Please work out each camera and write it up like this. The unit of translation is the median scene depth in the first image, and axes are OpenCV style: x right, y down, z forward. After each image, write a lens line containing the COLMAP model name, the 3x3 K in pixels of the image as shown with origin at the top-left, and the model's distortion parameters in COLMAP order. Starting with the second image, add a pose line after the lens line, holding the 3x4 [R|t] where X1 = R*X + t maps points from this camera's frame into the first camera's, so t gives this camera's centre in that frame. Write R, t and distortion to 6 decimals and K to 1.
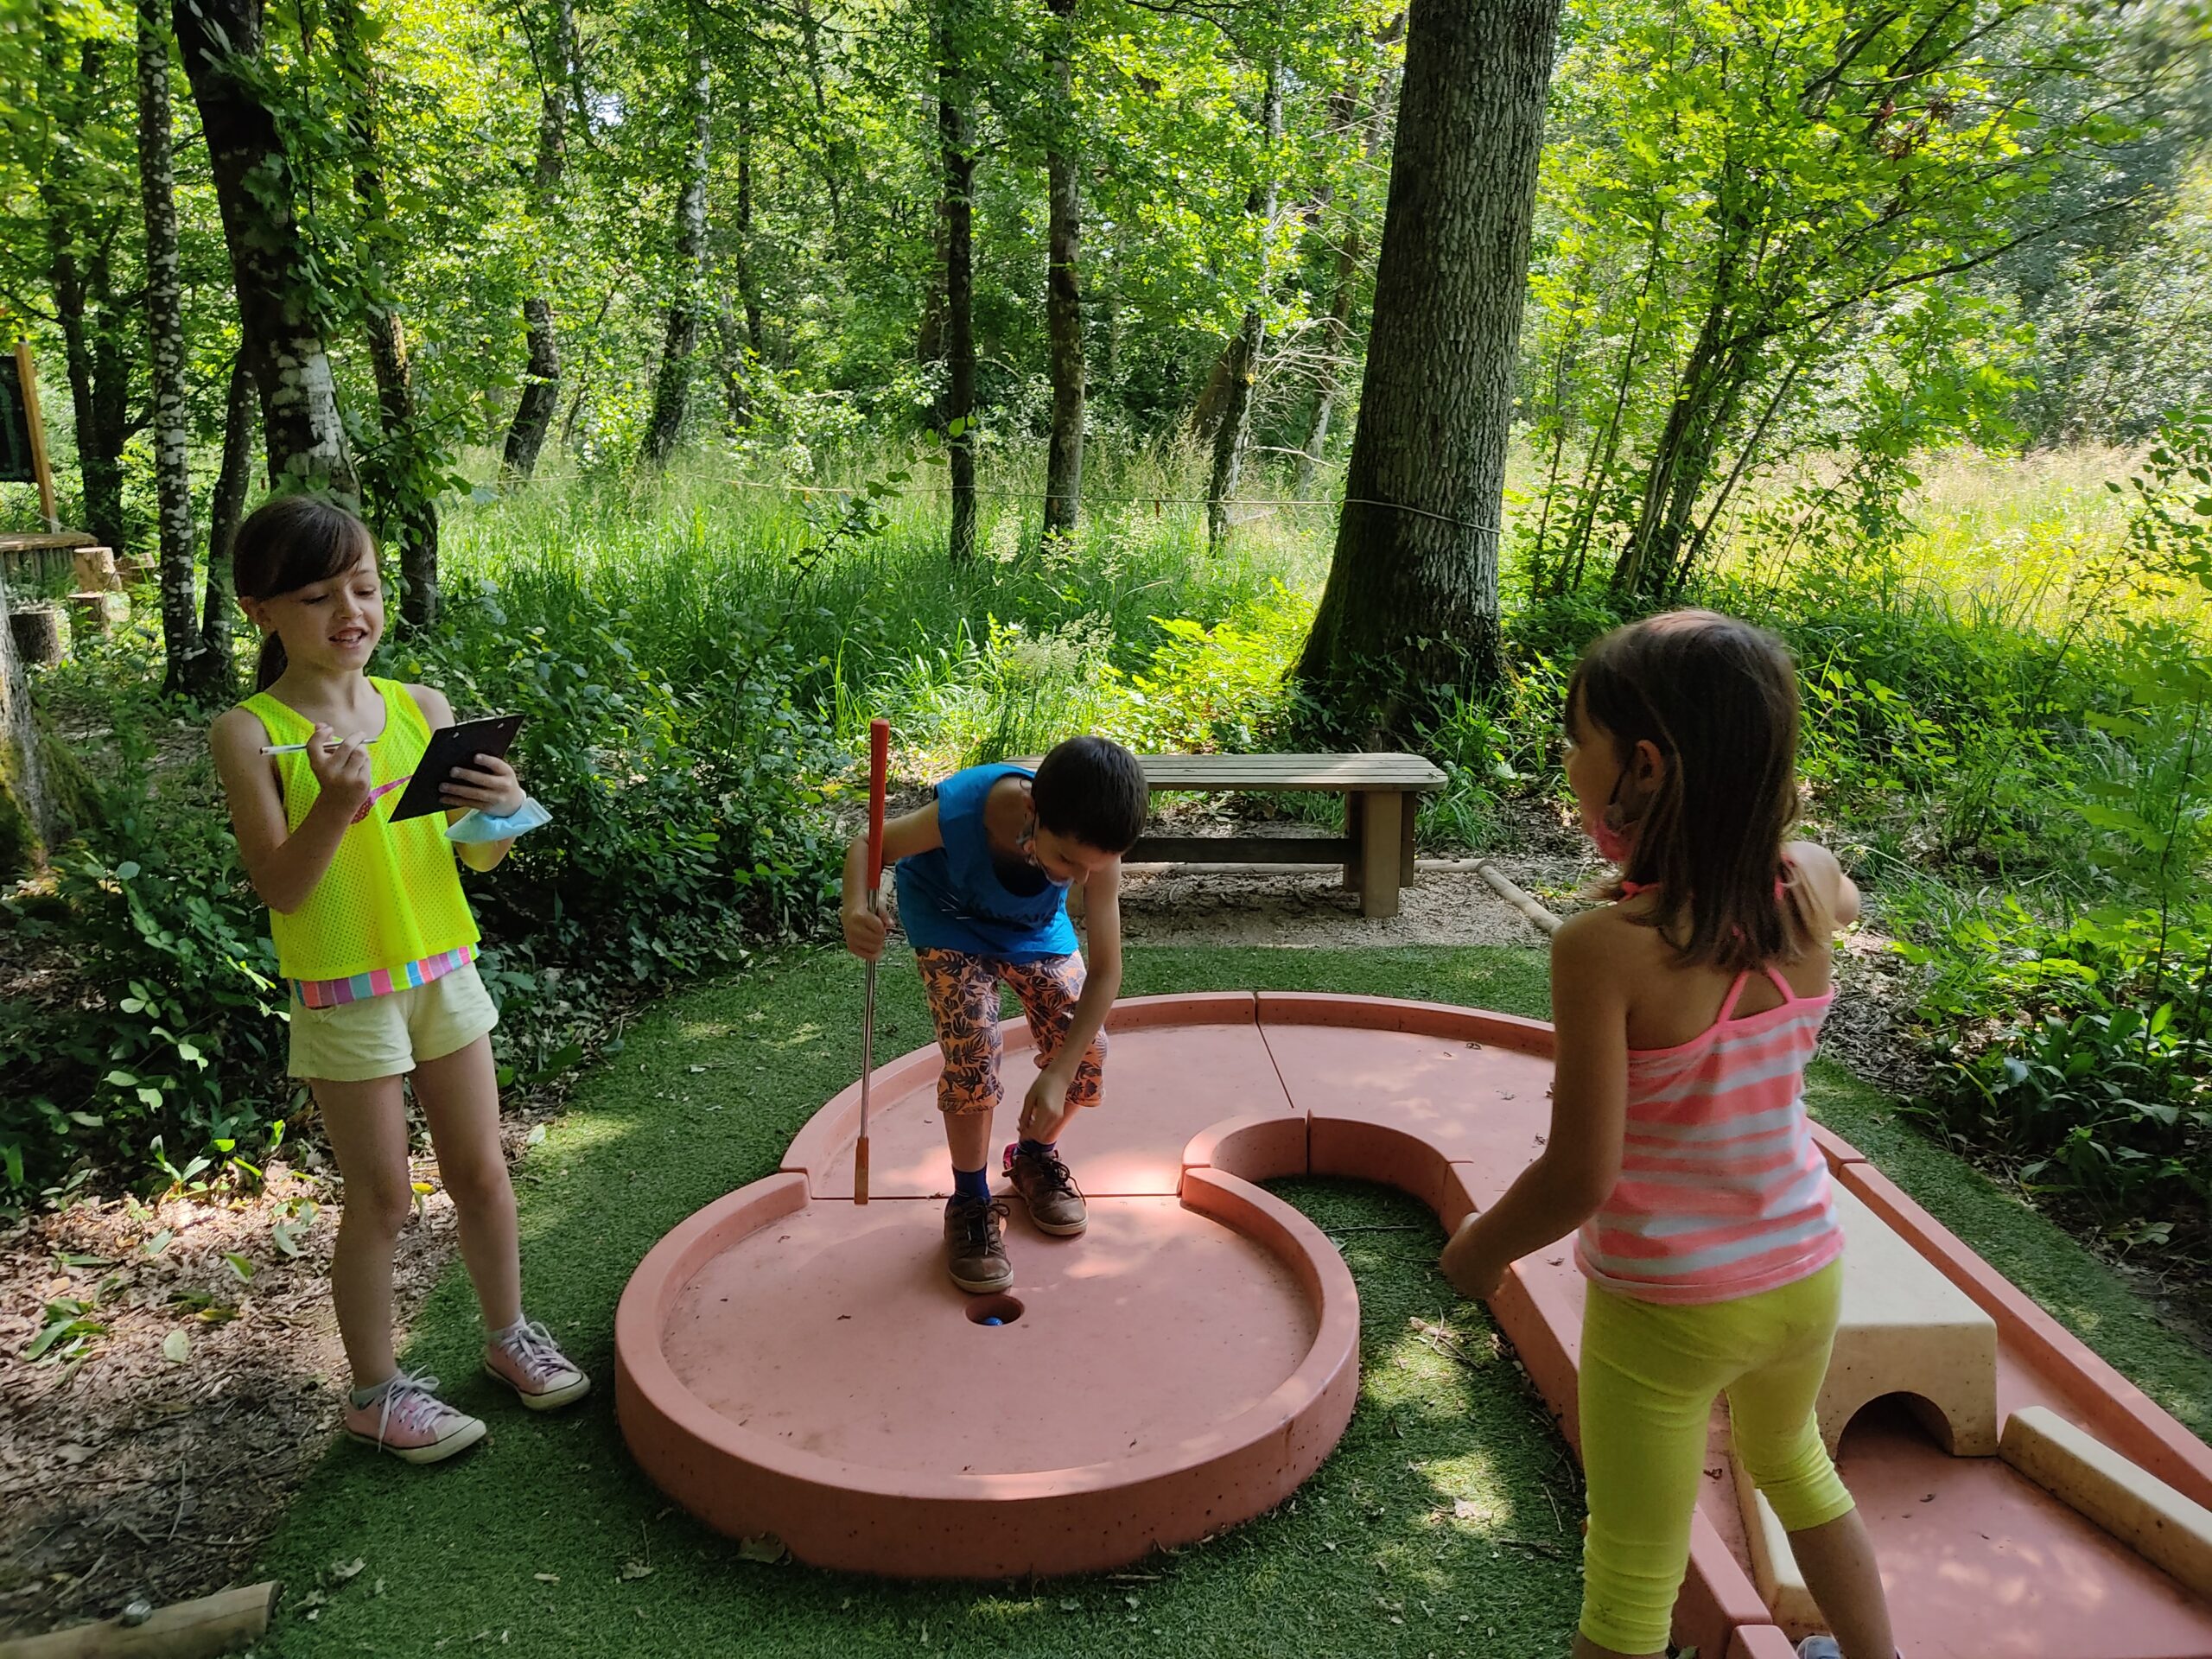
lens RADIAL K [[1688.5, 0, 1106.0], [0, 1688.5, 829.5], [0, 0, 1]] dist [0.090065, -0.144665]
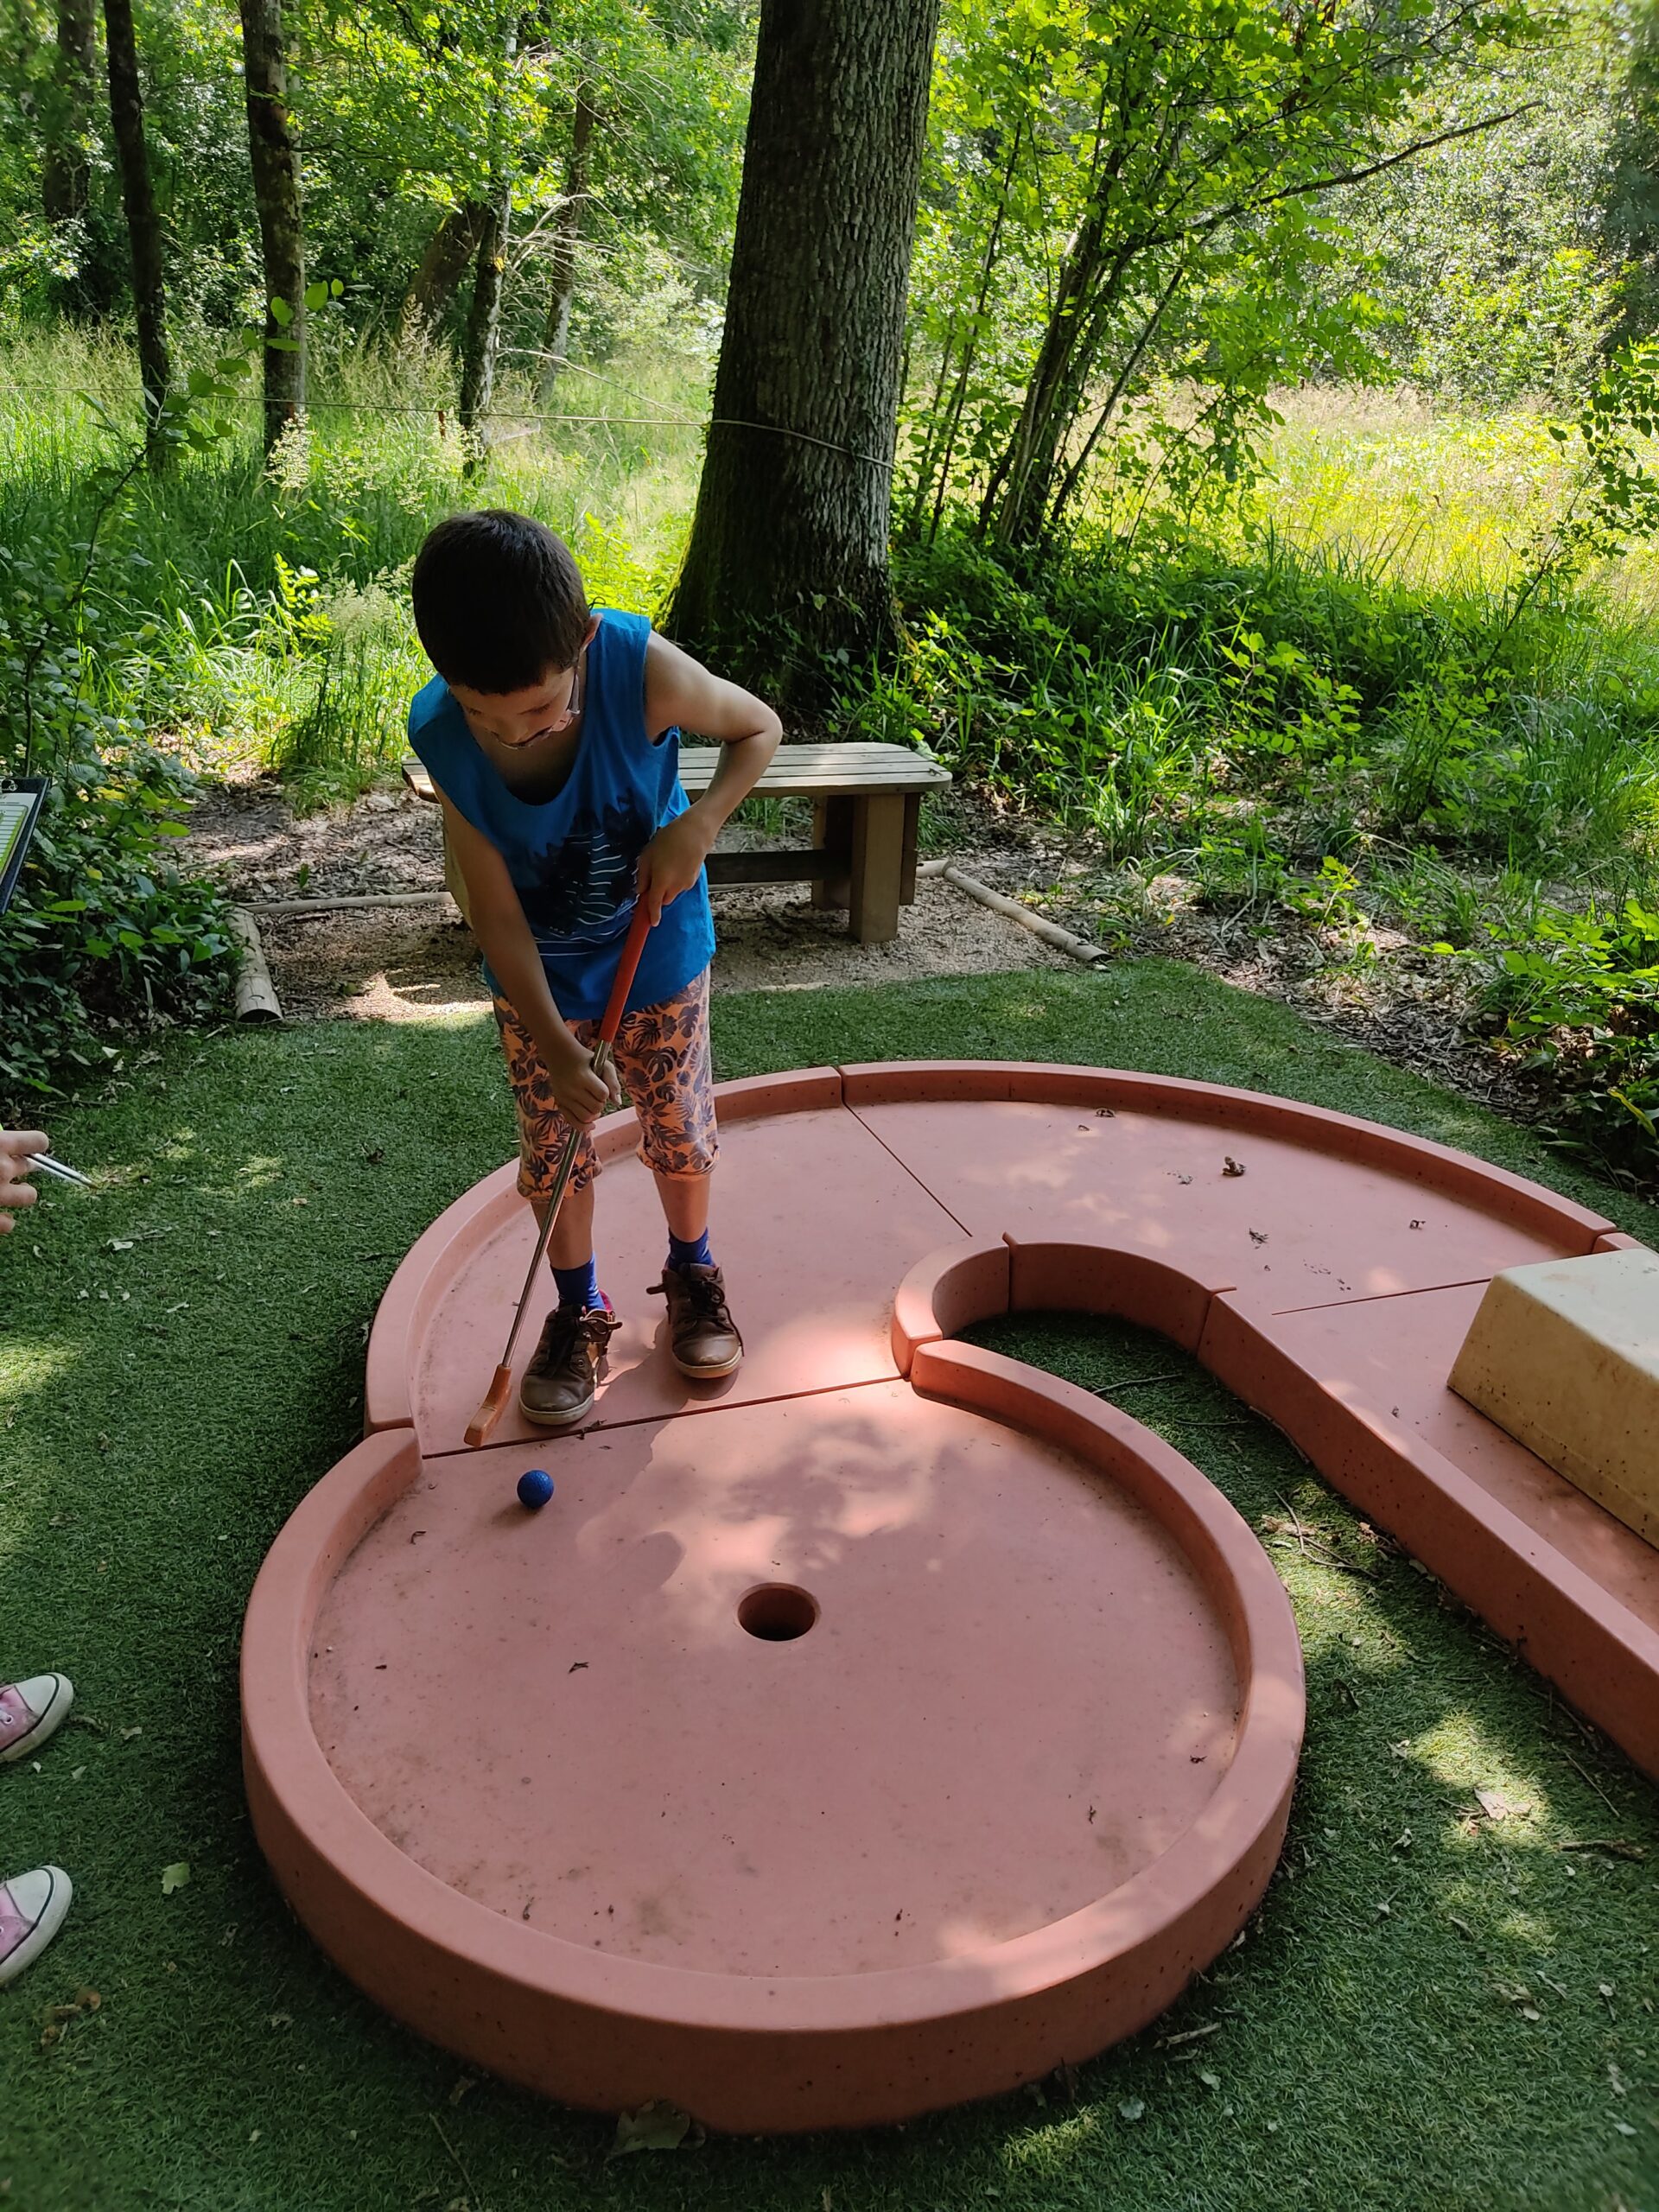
lens RADIAL K [[1688.5, 0, 829.5], [0, 1688.5, 1106.0], [0, 0, 1]] dist [0.090065, -0.144665]
pose [[0.949249, -0.087908, 0.301992, -0.094509], [0.029363, 0.980723, 0.193186, -0.024266], [-0.313153, -0.174514, 0.933531, 0.141840]]
